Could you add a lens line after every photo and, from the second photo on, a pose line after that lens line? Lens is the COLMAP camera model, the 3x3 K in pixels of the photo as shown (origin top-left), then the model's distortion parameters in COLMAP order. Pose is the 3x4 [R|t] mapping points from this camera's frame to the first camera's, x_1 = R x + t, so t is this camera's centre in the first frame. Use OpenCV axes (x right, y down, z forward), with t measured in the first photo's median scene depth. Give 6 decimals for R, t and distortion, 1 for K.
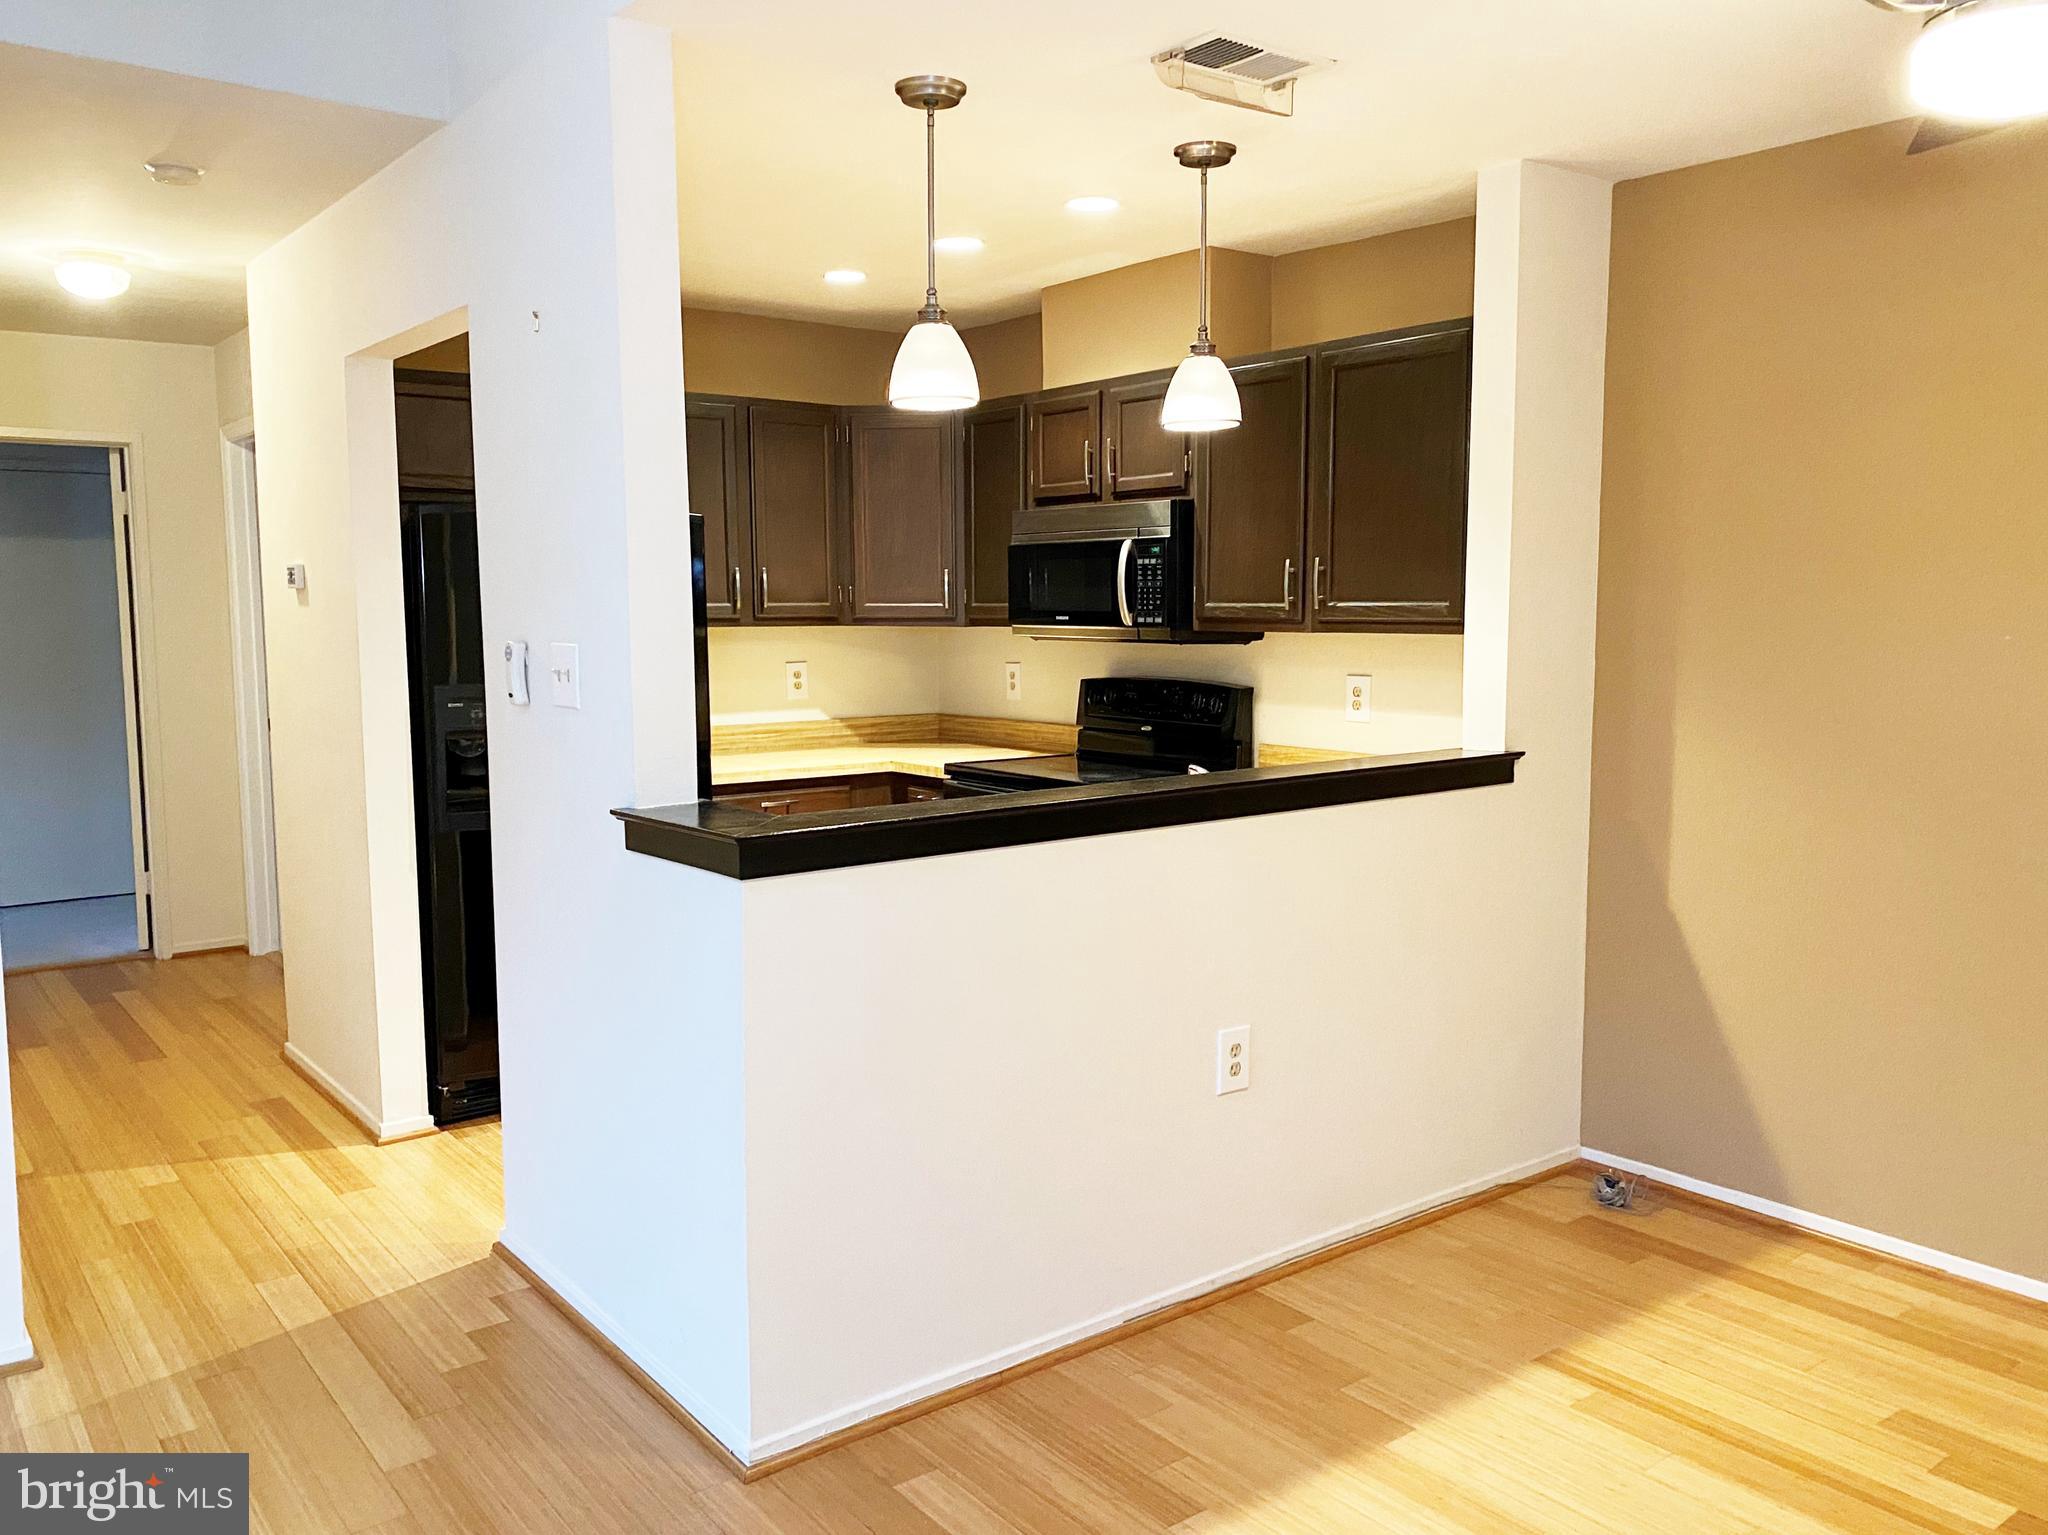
lens RADIAL K [[1604.1, 0, 1024.0], [0, 1604.1, 767.5], [0, 0, 1]] dist [0.055315, -0.056401]
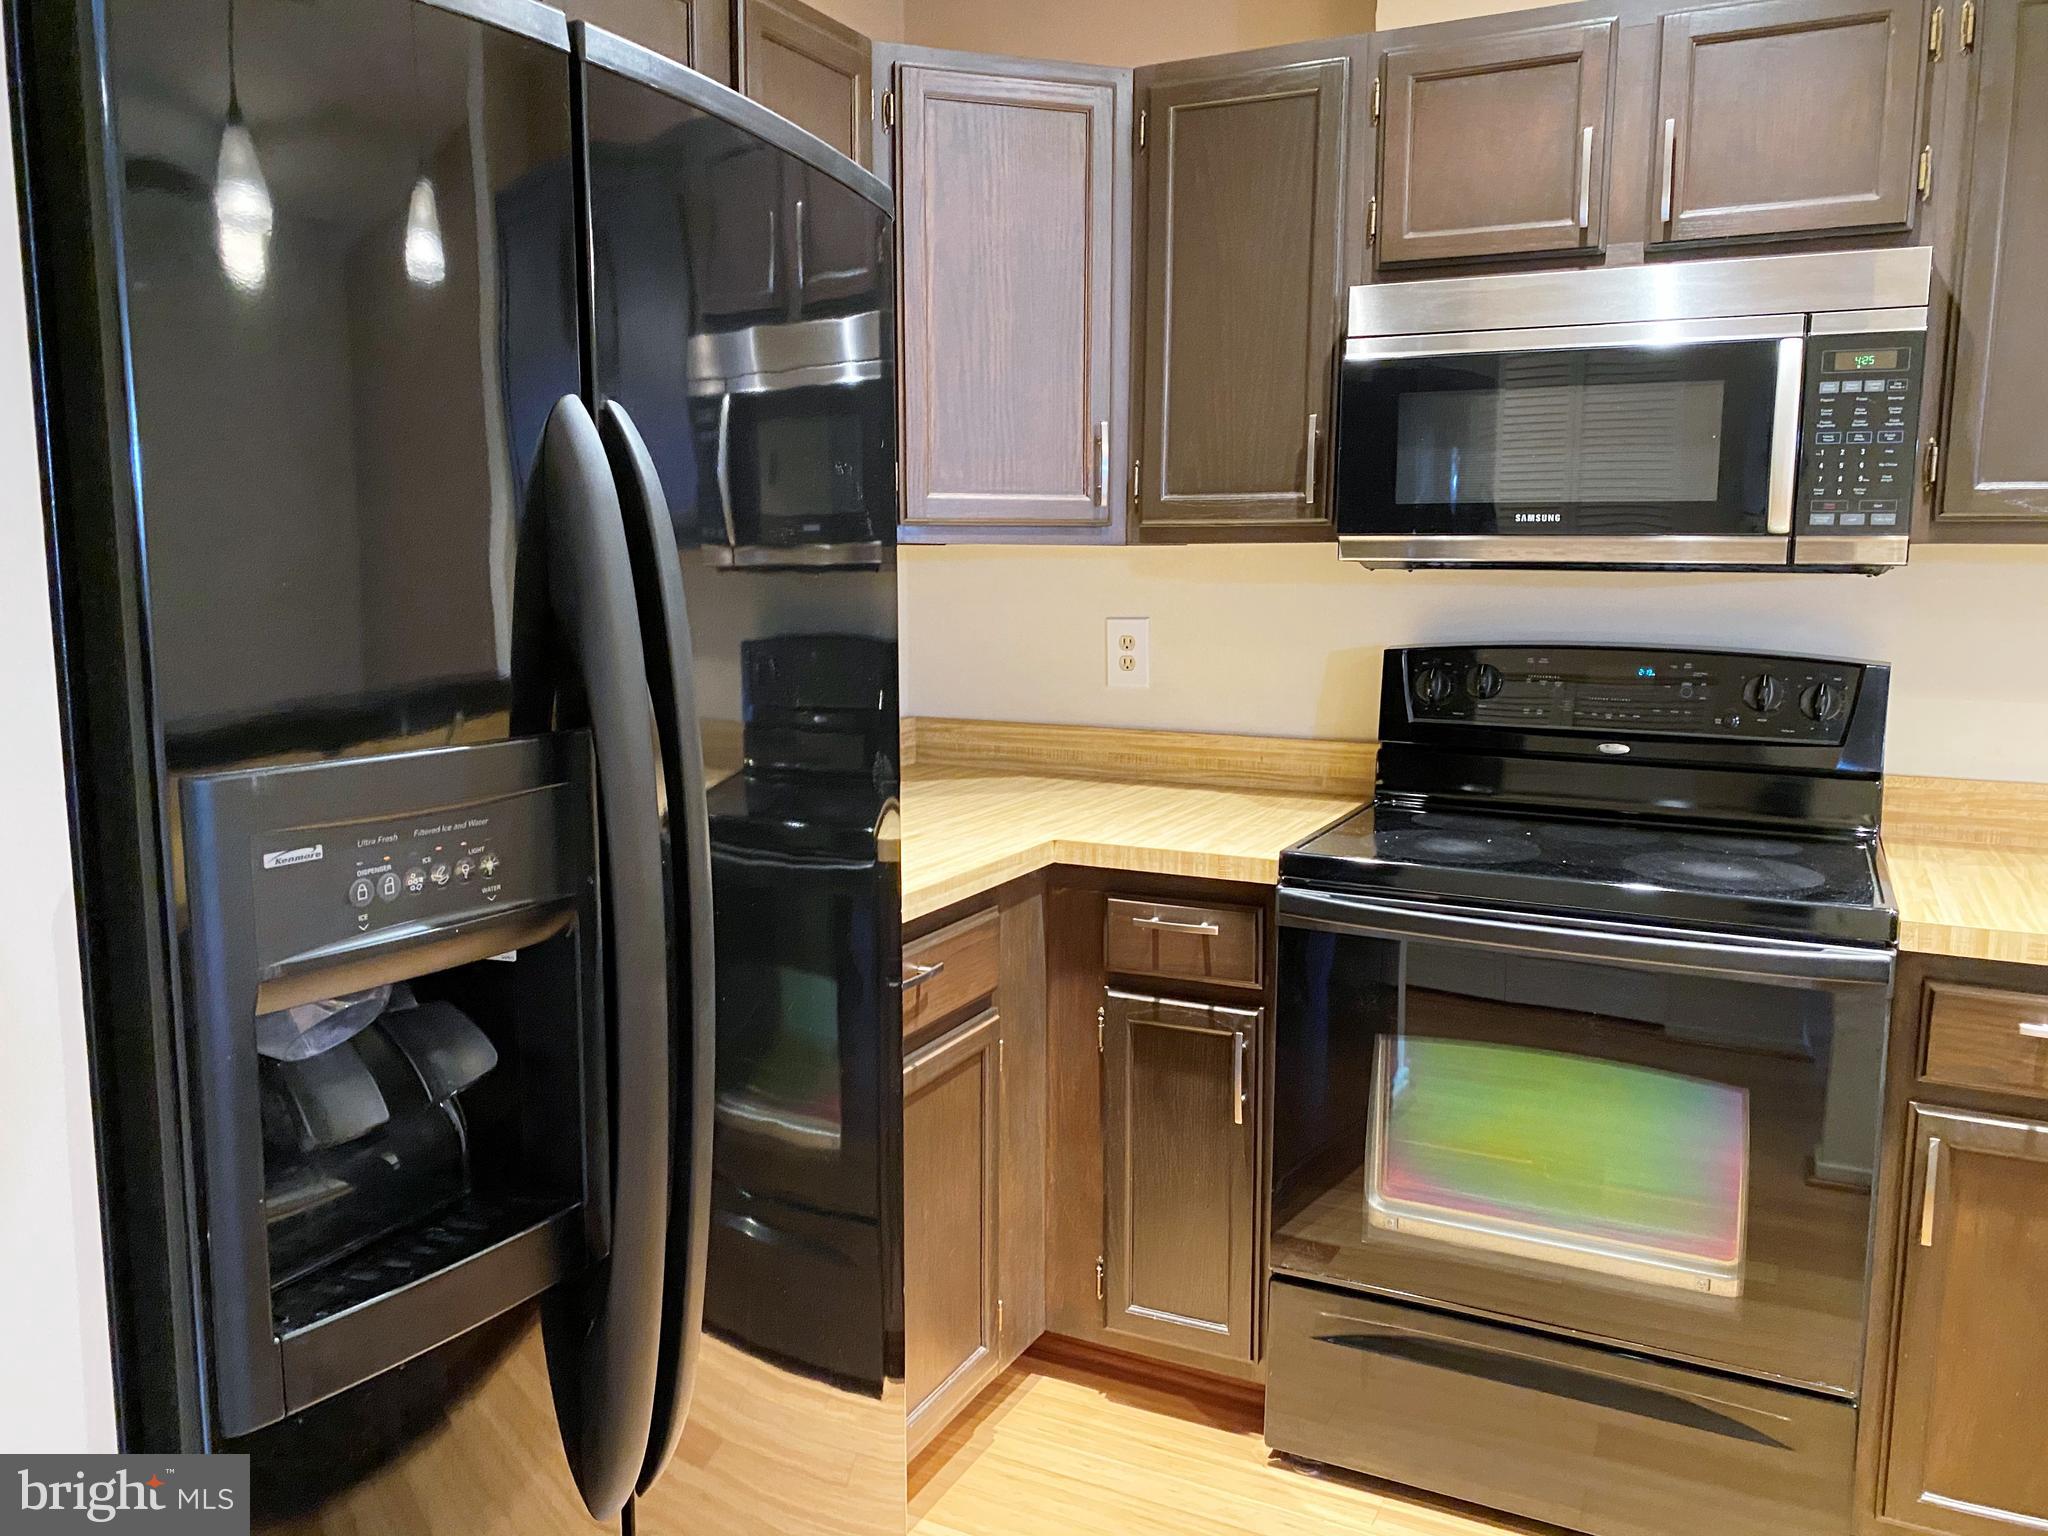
lens RADIAL K [[1567.0, 0, 1012.9], [0, 1567.0, 756.7], [0, 0, 1]] dist [0.032924, -0.039372]
pose [[0.903004, -0.050514, 0.426651, -0.297167], [0.038626, 0.998588, 0.036477, -0.046781], [-0.427891, -0.016459, 0.903680, 0.644354]]
